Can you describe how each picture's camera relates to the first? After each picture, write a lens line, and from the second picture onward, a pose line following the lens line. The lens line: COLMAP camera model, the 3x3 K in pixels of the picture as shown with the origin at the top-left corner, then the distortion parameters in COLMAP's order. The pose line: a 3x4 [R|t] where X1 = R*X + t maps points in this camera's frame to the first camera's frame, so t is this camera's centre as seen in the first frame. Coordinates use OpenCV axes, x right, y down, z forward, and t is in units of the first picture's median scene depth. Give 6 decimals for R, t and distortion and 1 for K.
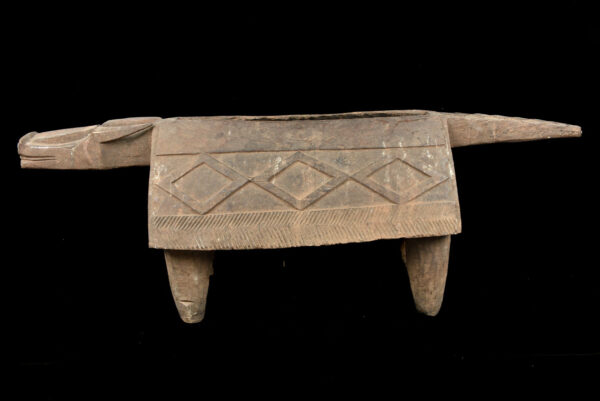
lens RADIAL K [[521.3, 0, 301.8], [0, 521.3, 204.8], [0, 0, 1]] dist [-0.069723, -0.007014]
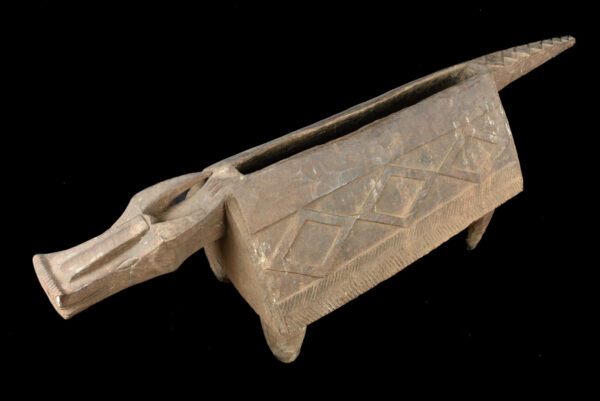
lens RADIAL K [[594.3, 0, 299.2], [0, 594.3, 199.6], [0, 0, 1]] dist [-0.063339, 0.000000]
pose [[0.837287, -0.370028, 0.402530, -0.559242], [0.166765, 0.873952, 0.456505, -0.536630], [-0.520711, -0.315098, 0.793456, 0.265066]]
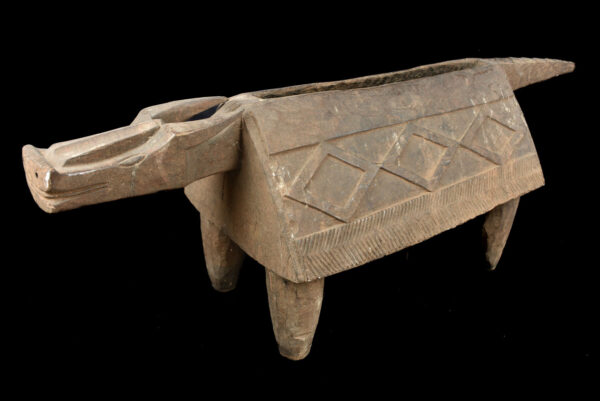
lens RADIAL K [[594.3, 0, 298.1], [0, 594.3, 197.0], [0, 0, 1]] dist [-0.063339, 0.000000]
pose [[0.822403, -0.200727, 0.532318, -0.687650], [0.131057, 0.977366, 0.166070, -0.167933], [-0.553604, -0.066813, 0.830095, 0.302257]]
